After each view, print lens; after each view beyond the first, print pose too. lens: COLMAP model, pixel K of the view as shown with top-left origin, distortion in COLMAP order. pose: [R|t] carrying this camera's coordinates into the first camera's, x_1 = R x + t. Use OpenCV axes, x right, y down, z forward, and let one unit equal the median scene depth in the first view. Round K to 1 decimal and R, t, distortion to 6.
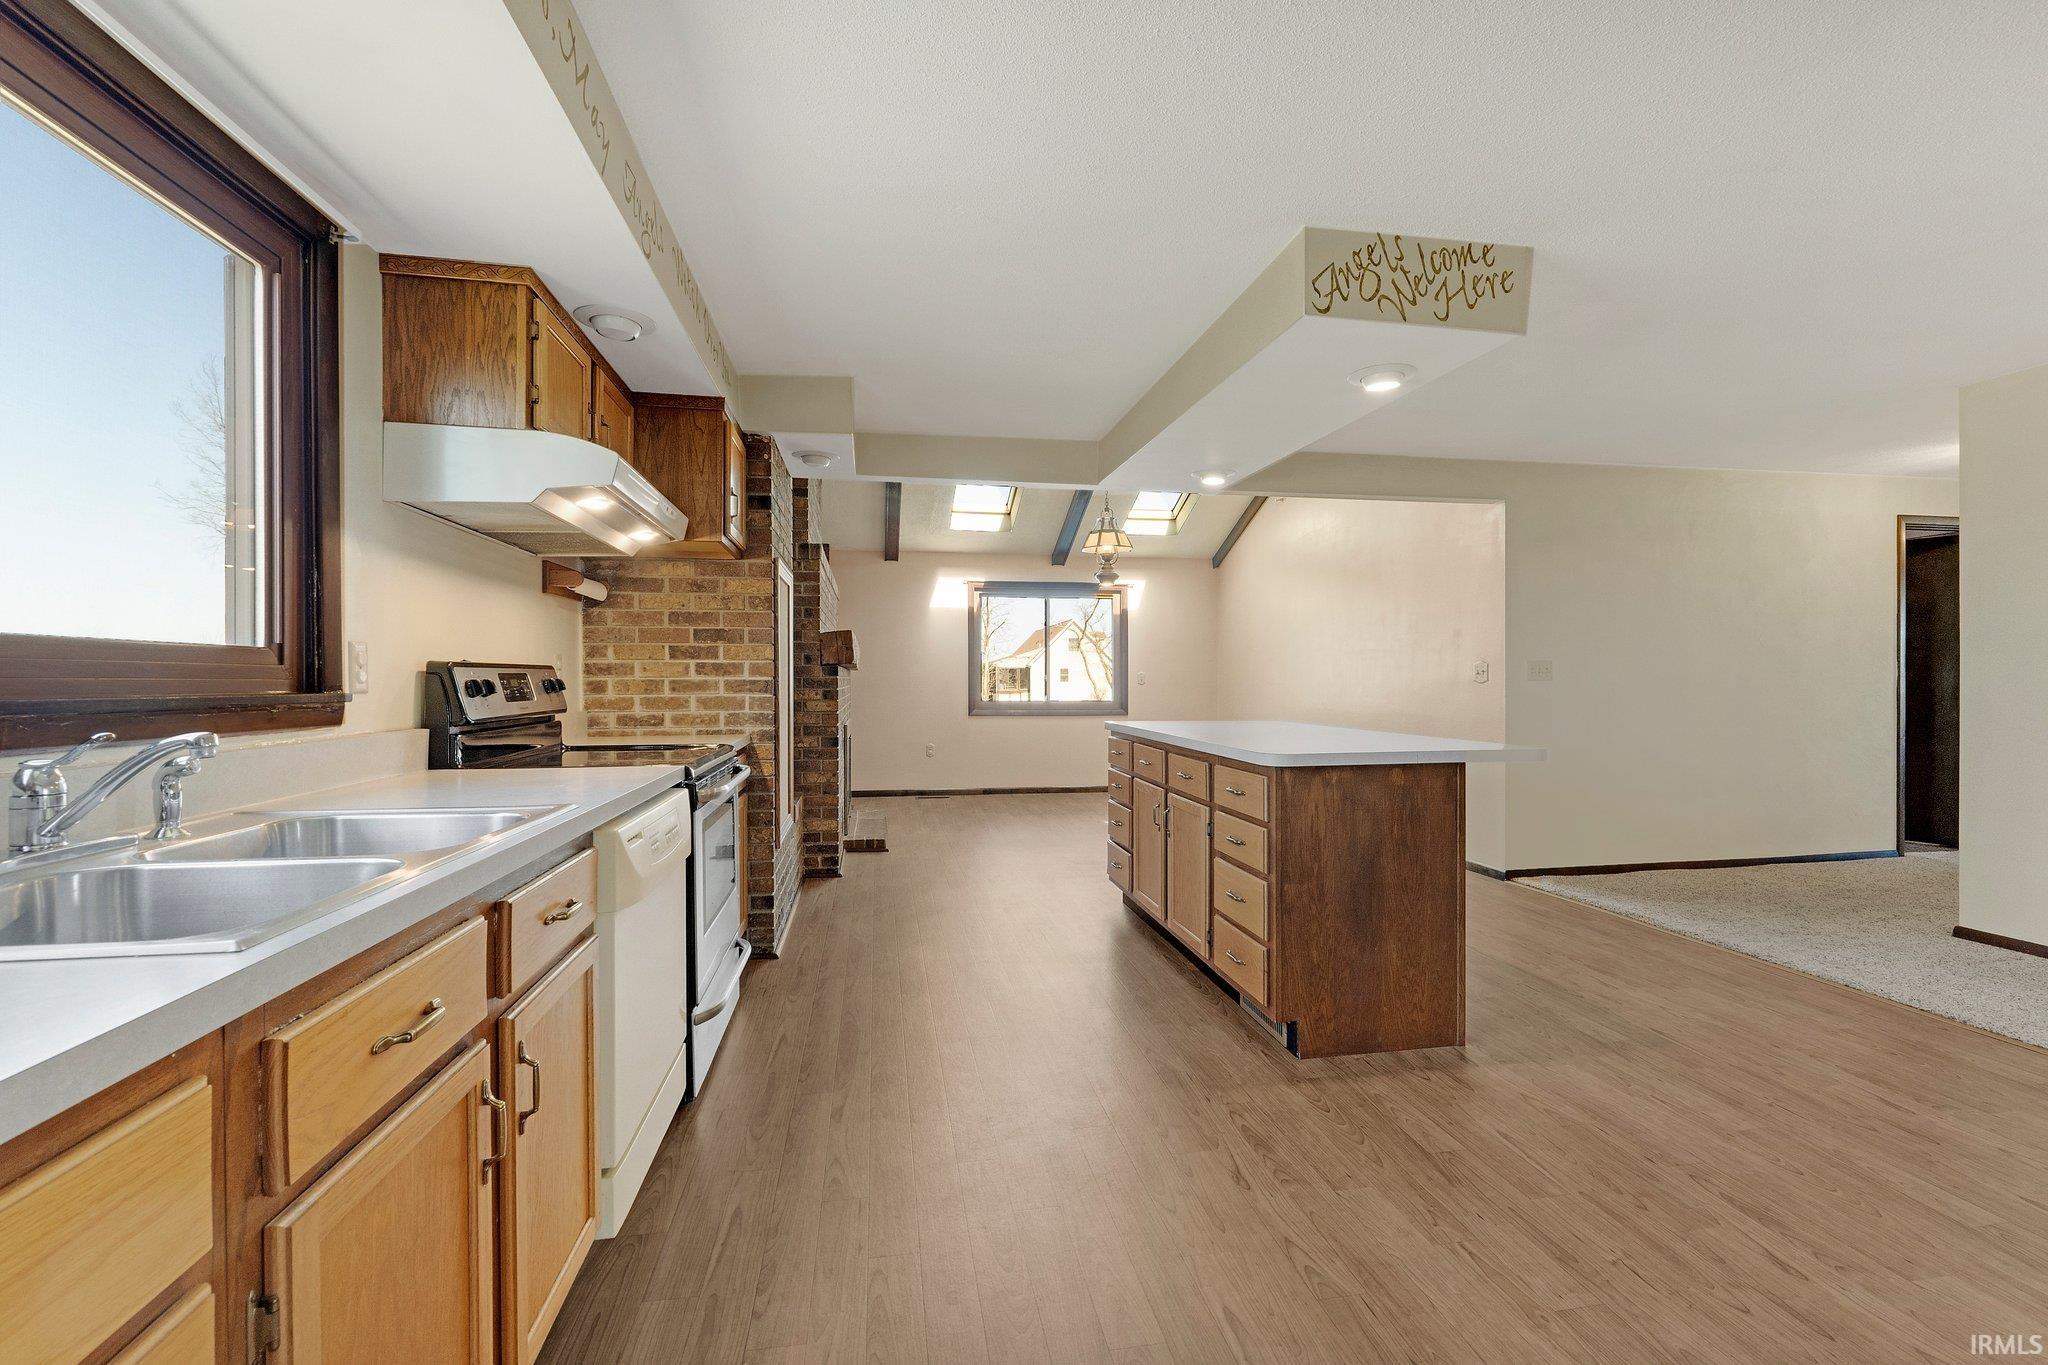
lens RADIAL K [[837.2, 0, 1024.0], [0, 837.2, 682.5], [0, 0, 1]] dist [-0.008118, -0.000222]
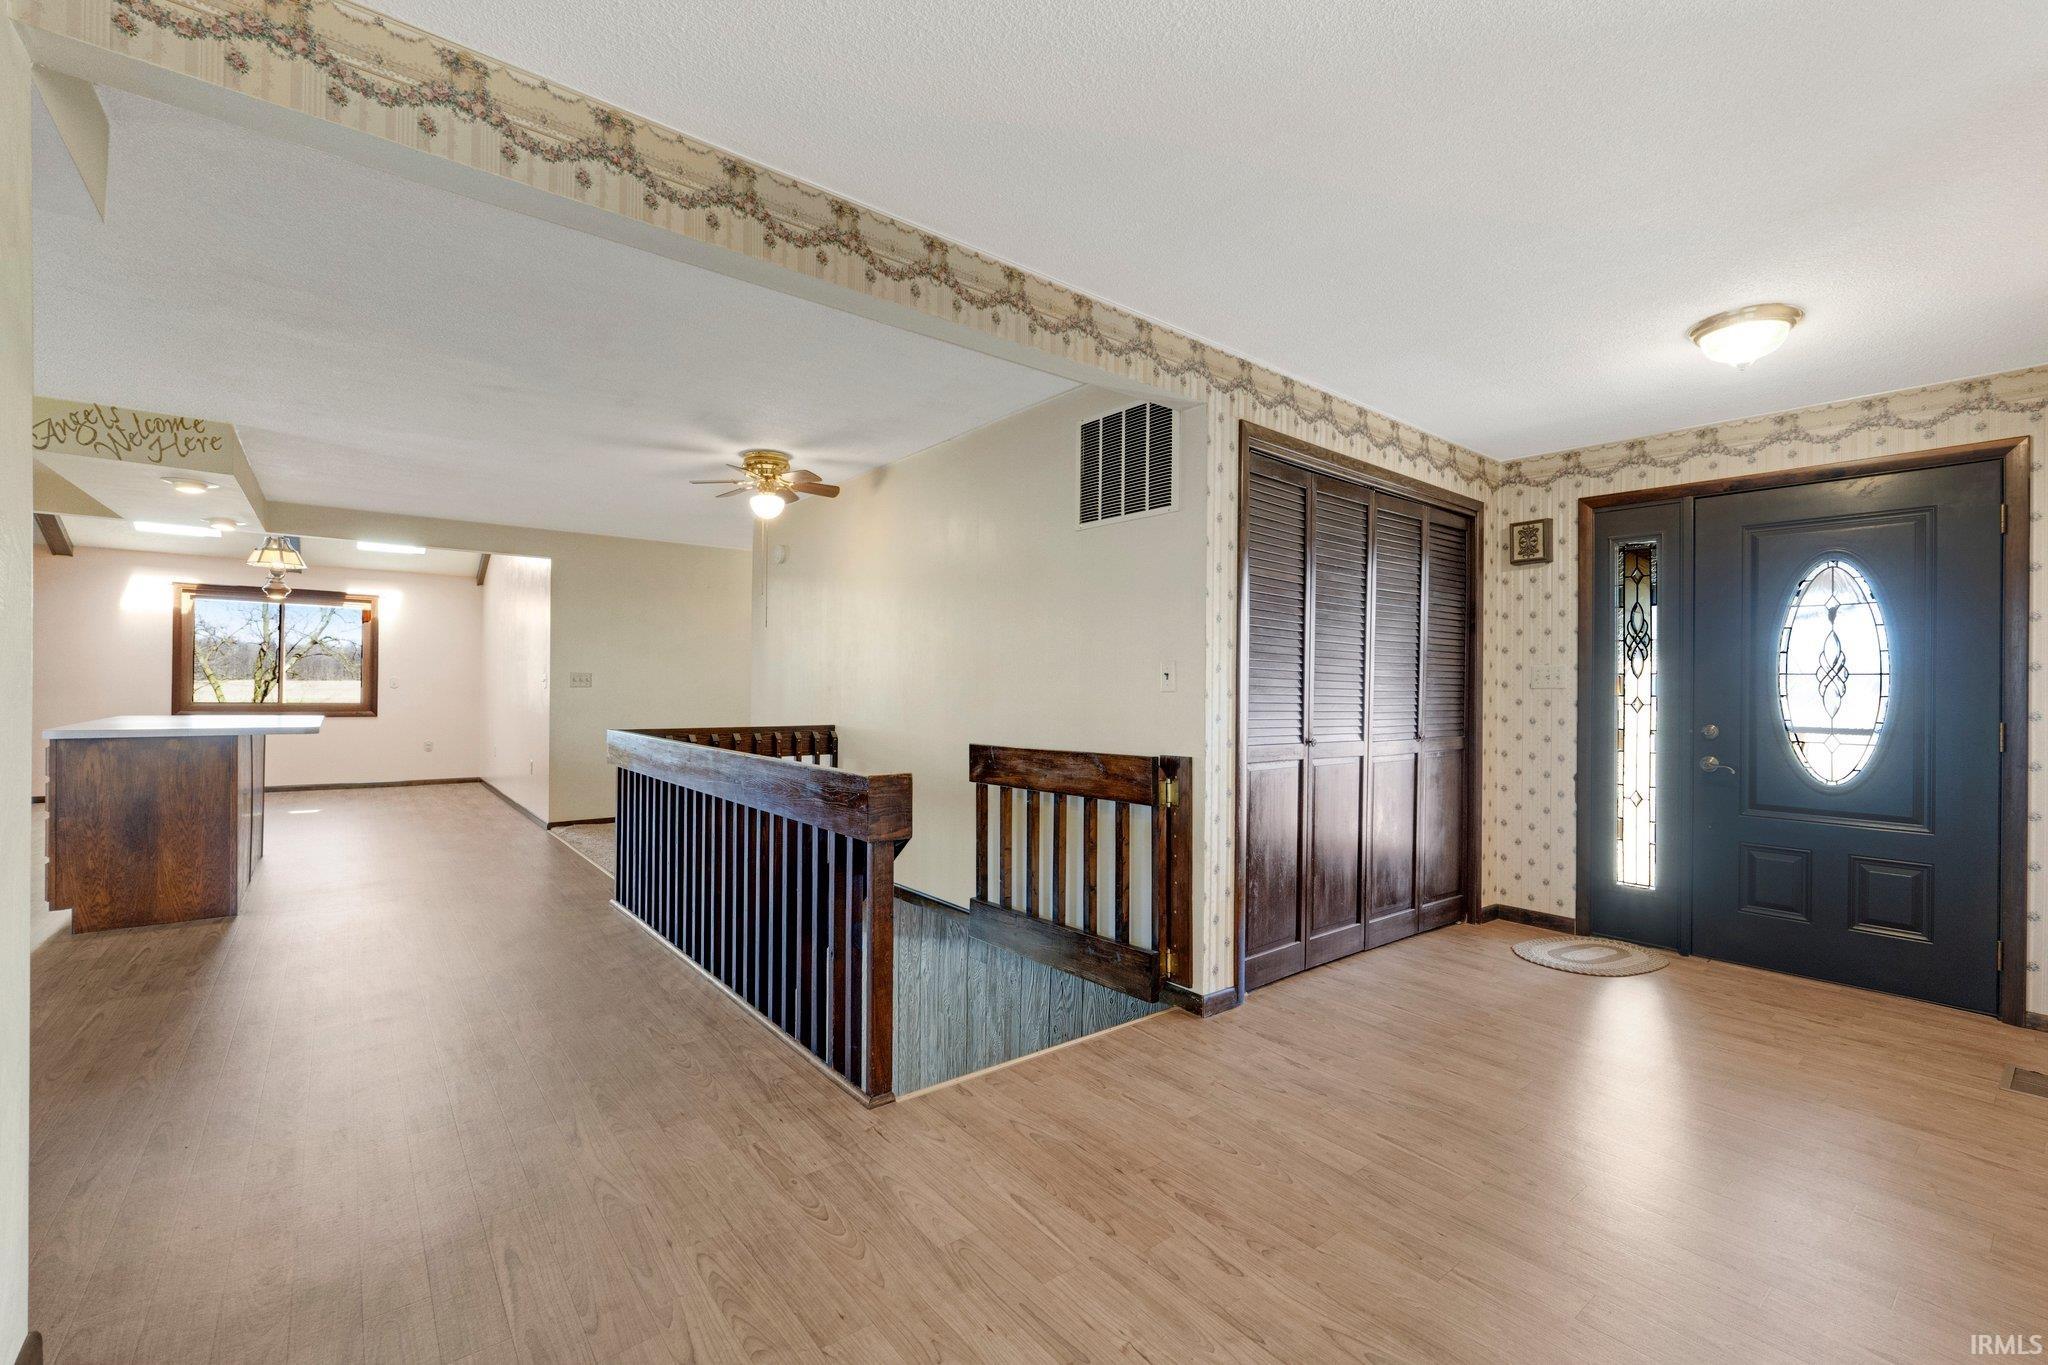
lens RADIAL K [[837.2, 0, 1024.0], [0, 837.2, 682.5], [0, 0, 1]] dist [-0.008118, -0.000222]
pose [[0.879059, 0.014271, 0.476499, 1.109822], [-0.010609, 0.999890, -0.010375, -0.003541], [-0.476595, 0.004065, 0.879114, -1.115643]]
